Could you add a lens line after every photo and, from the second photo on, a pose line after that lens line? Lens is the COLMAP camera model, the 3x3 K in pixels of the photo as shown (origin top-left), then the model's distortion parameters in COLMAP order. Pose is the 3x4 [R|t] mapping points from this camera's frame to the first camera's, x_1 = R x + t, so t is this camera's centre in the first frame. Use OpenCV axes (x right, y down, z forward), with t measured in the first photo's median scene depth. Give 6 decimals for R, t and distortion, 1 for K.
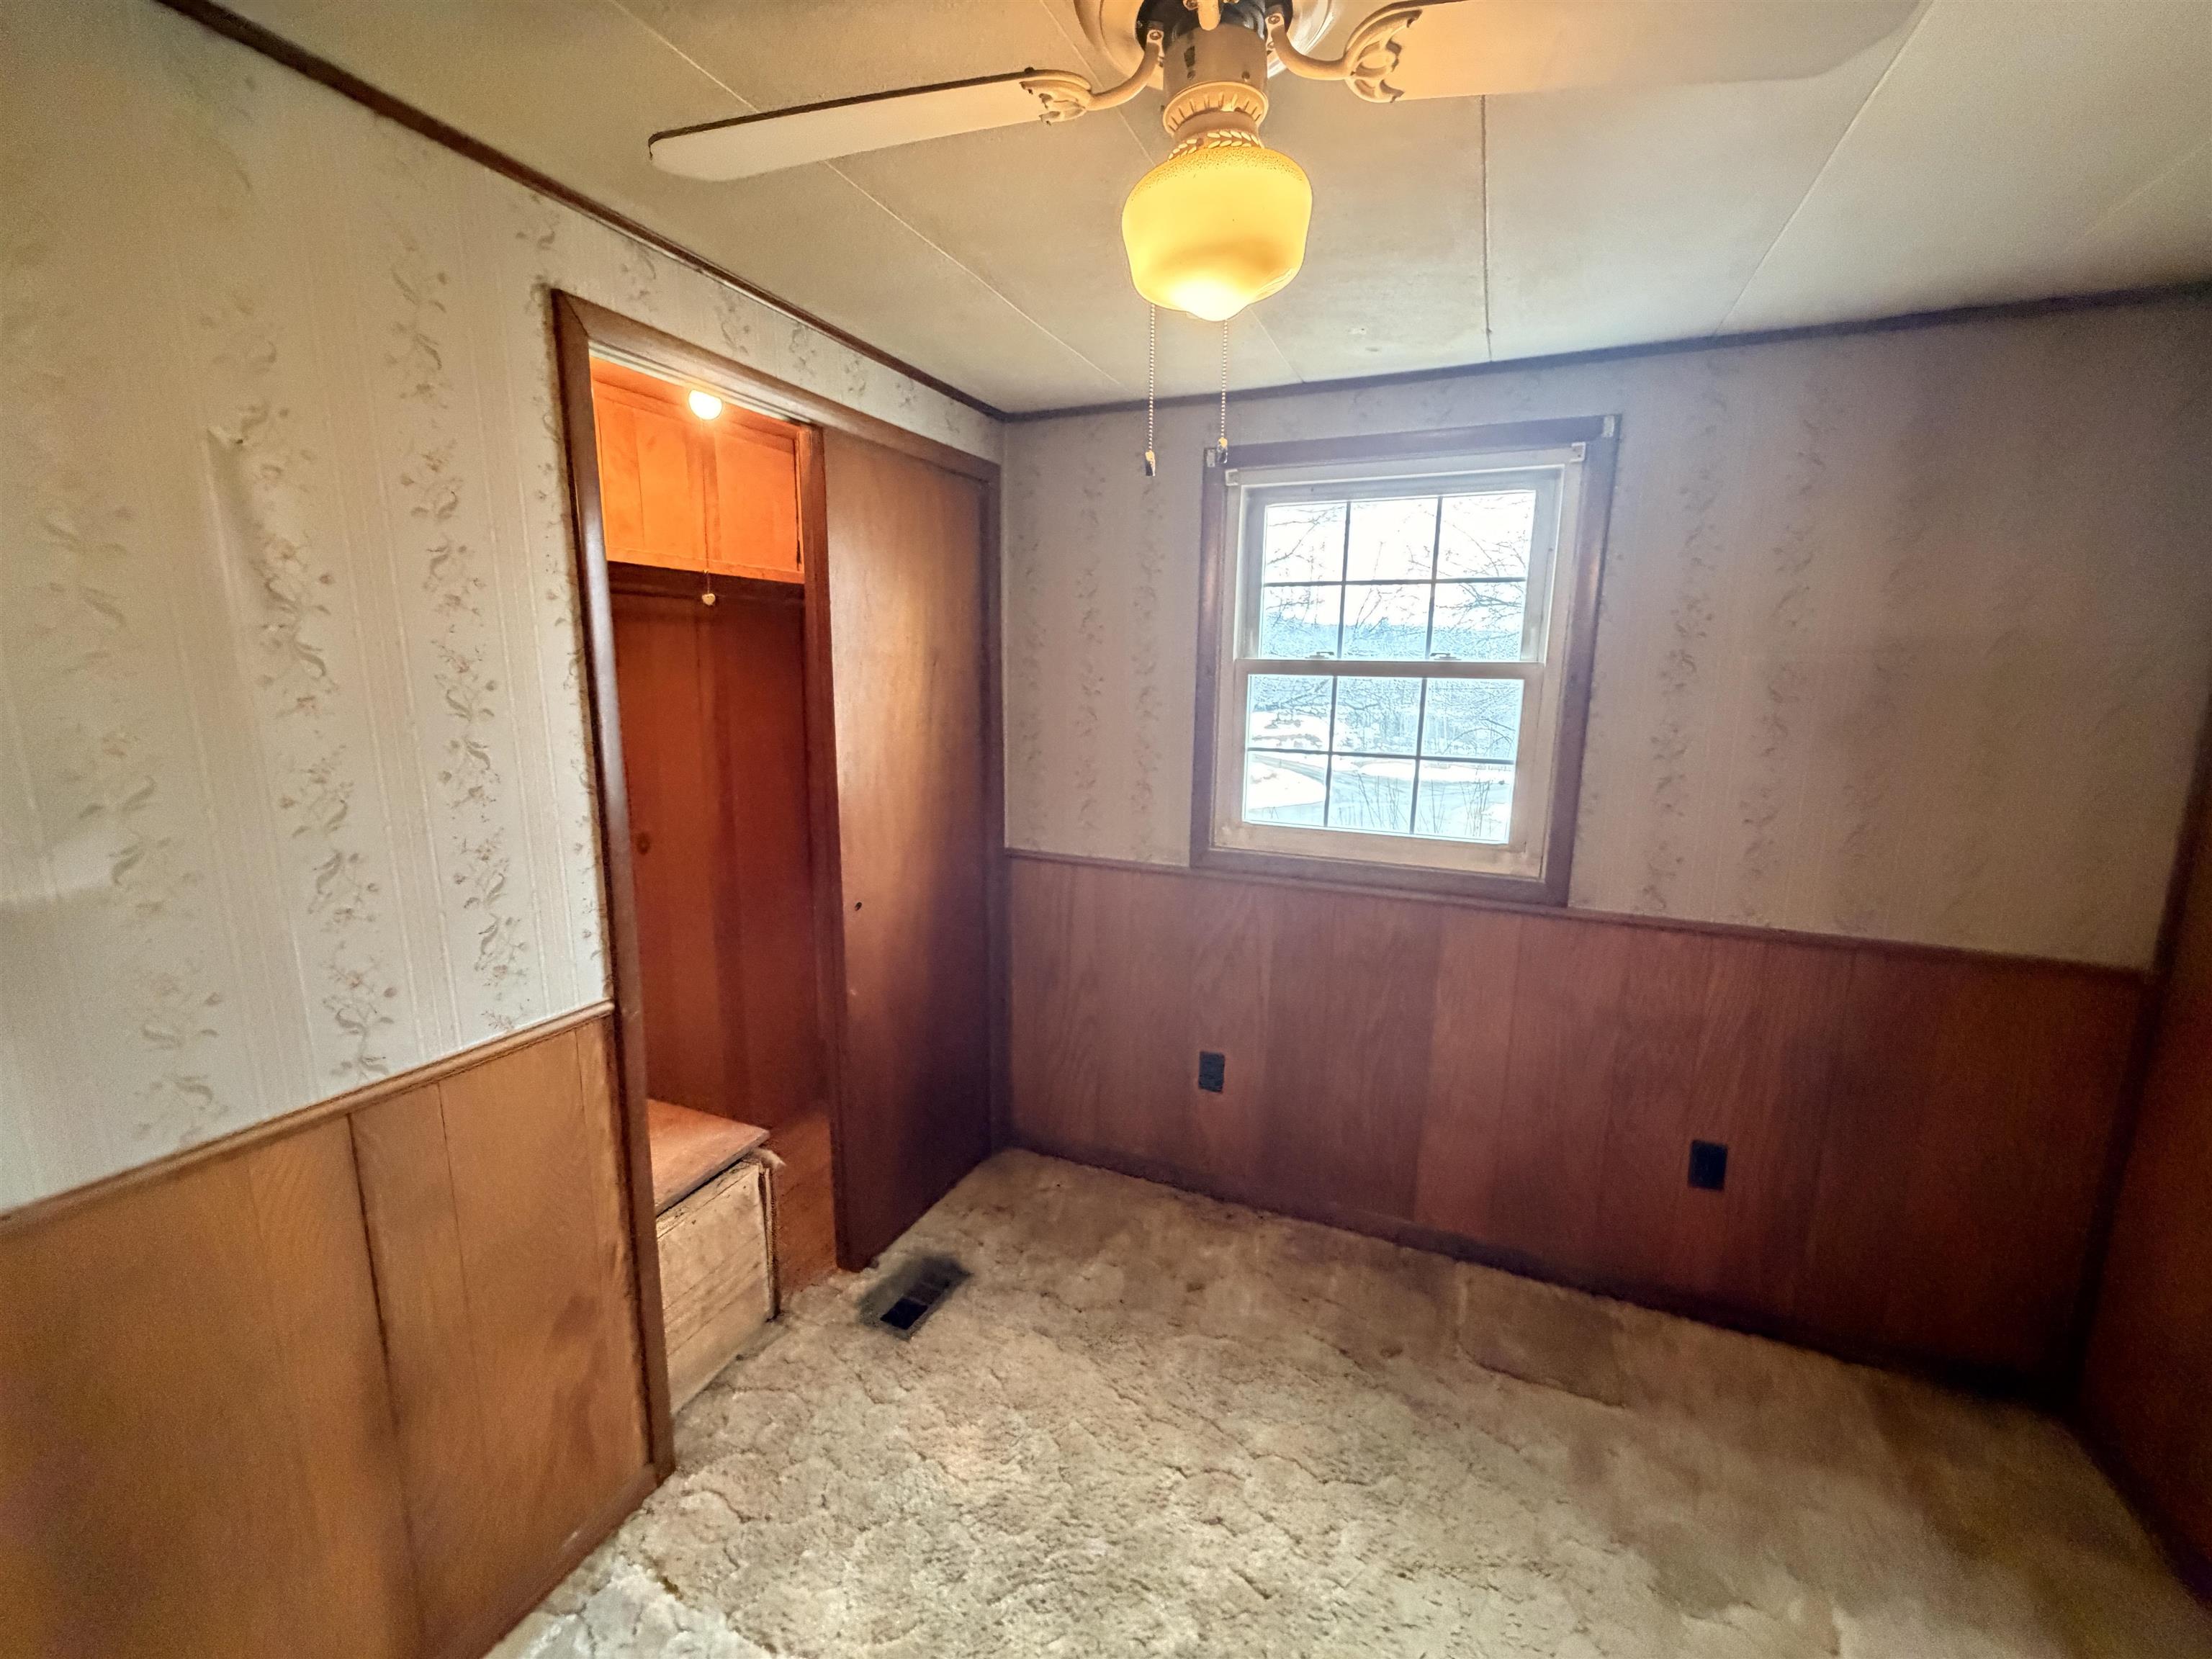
lens RADIAL K [[882.7, 0, 1100.1], [0, 882.7, 826.0], [0, 0, 1]] dist [-0.006253, 0.002652]
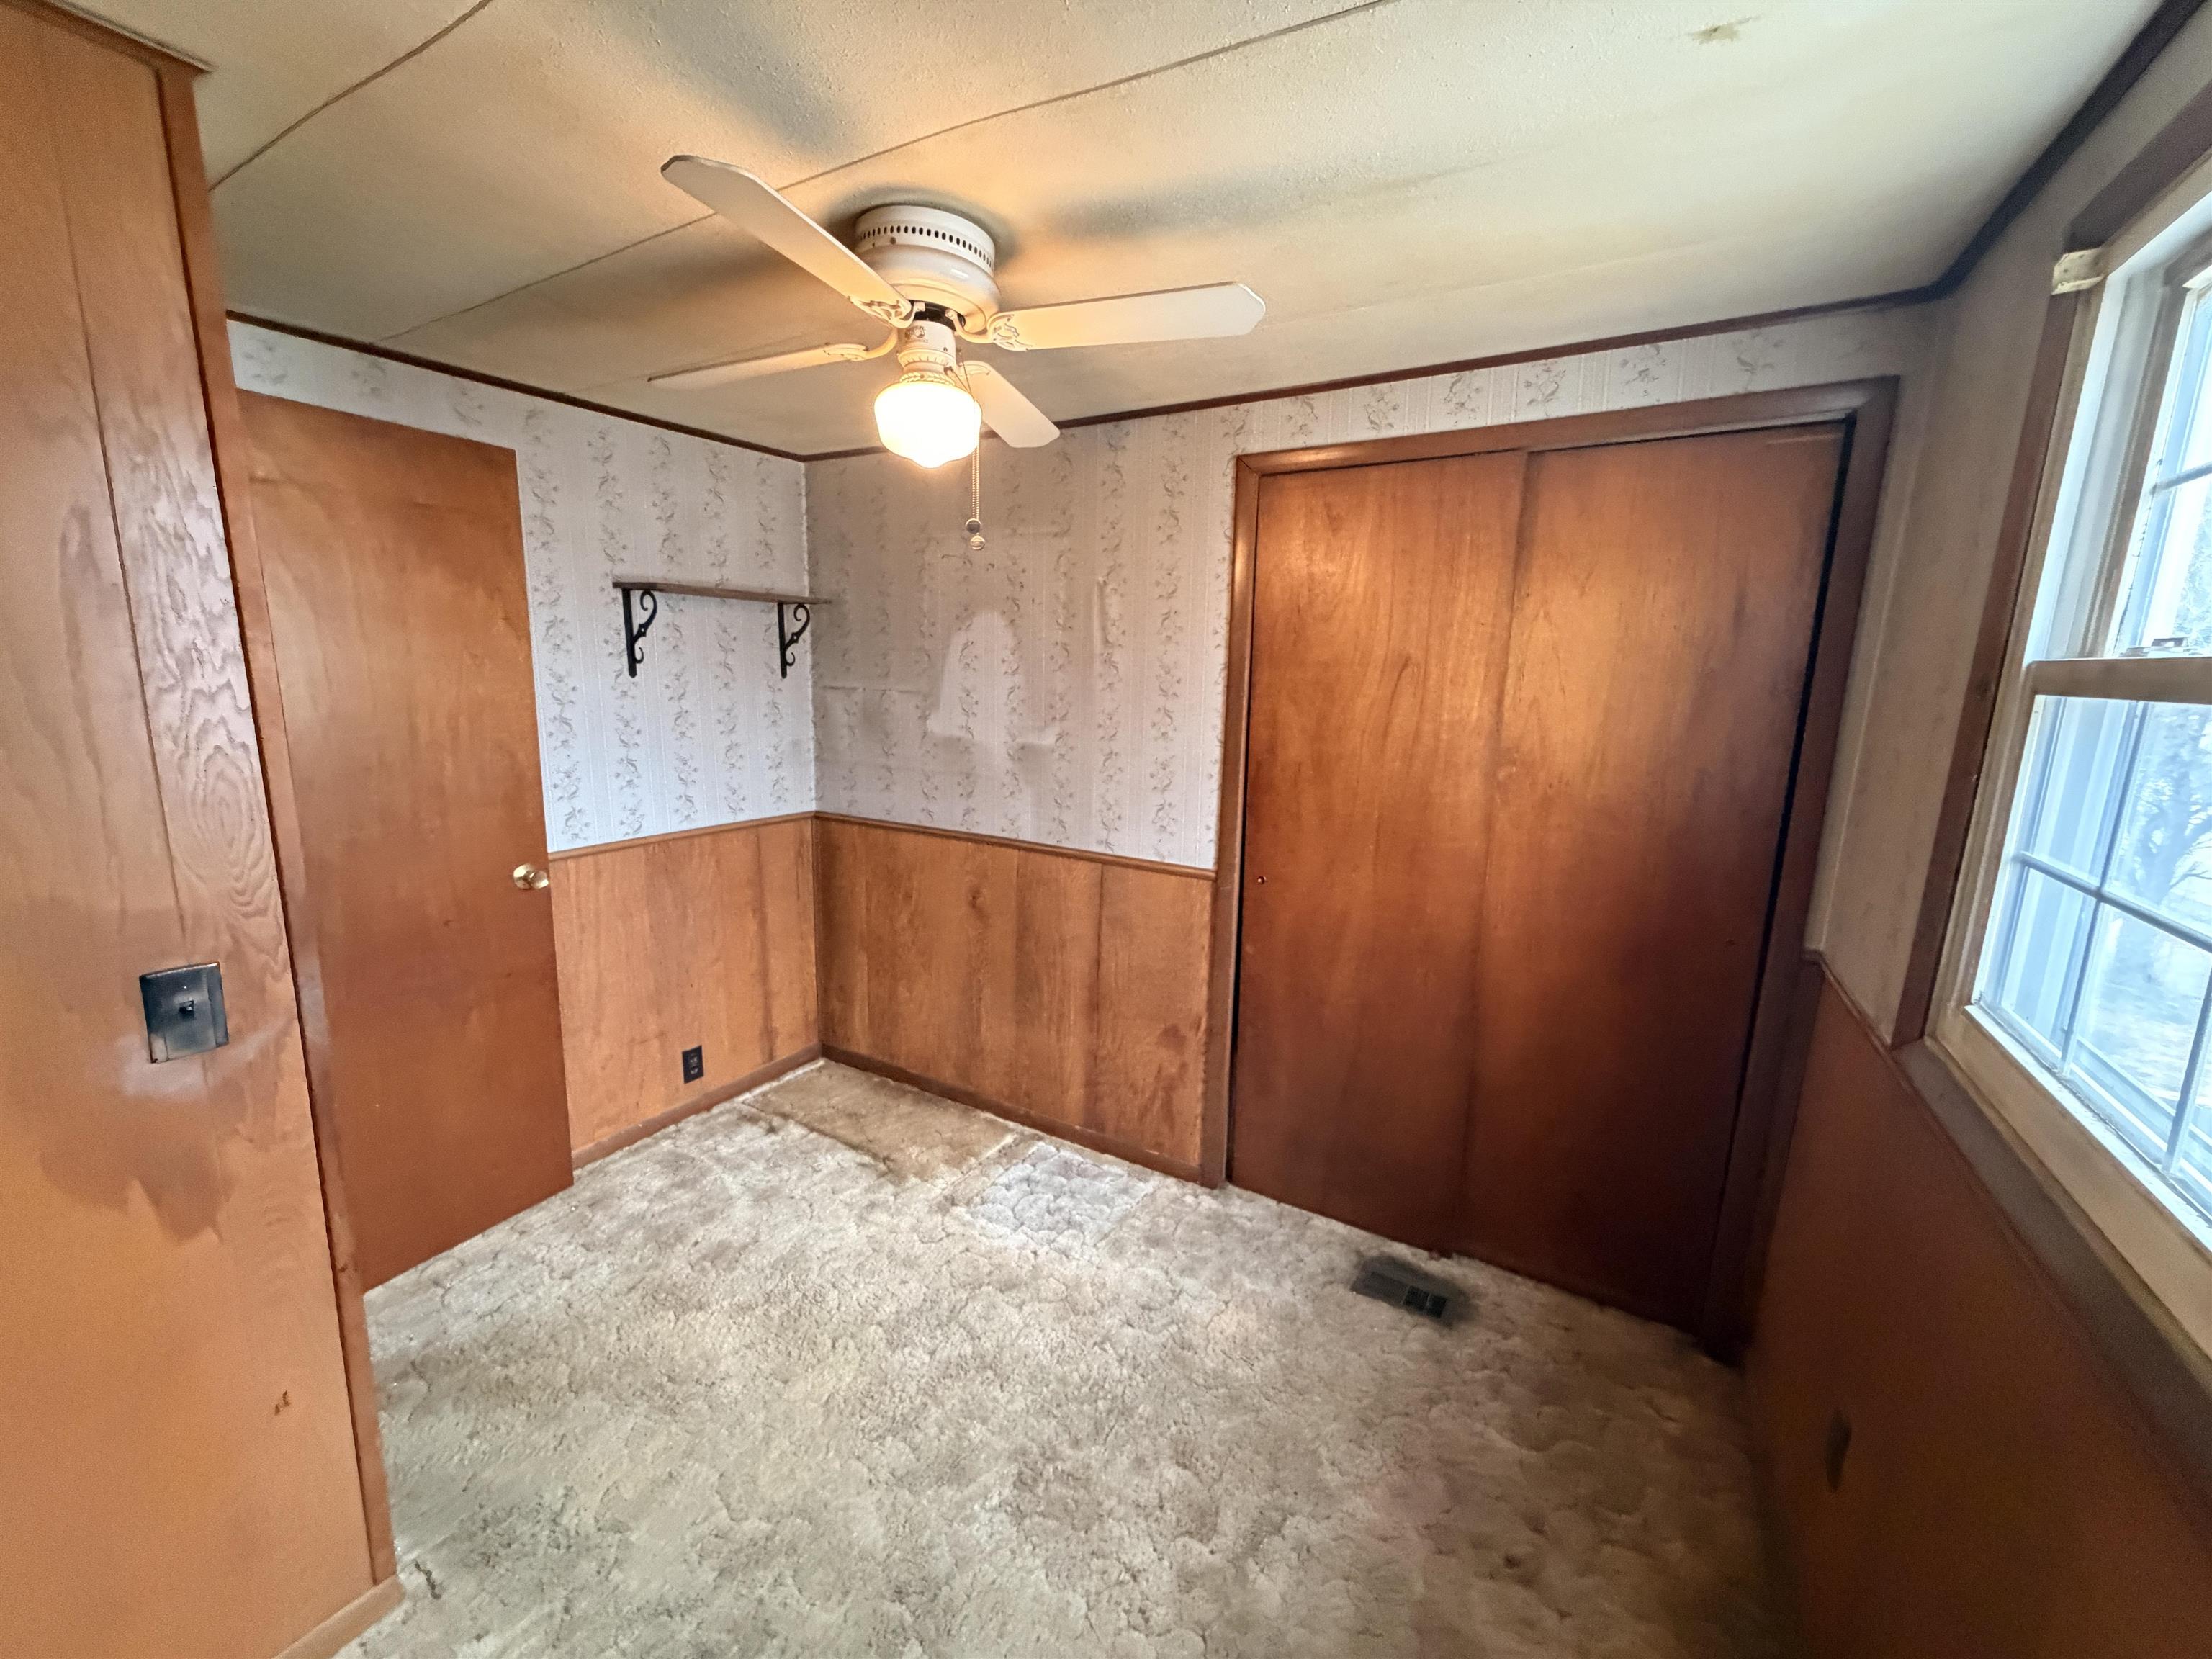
lens RADIAL K [[882.7, 0, 1100.1], [0, 882.7, 826.0], [0, 0, 1]] dist [-0.006253, 0.002652]
pose [[-0.129415, 0.163870, -0.977956, 1.275763], [-0.194426, 0.962912, 0.187078, -0.182533], [0.972343, 0.214351, -0.092755, 1.082564]]
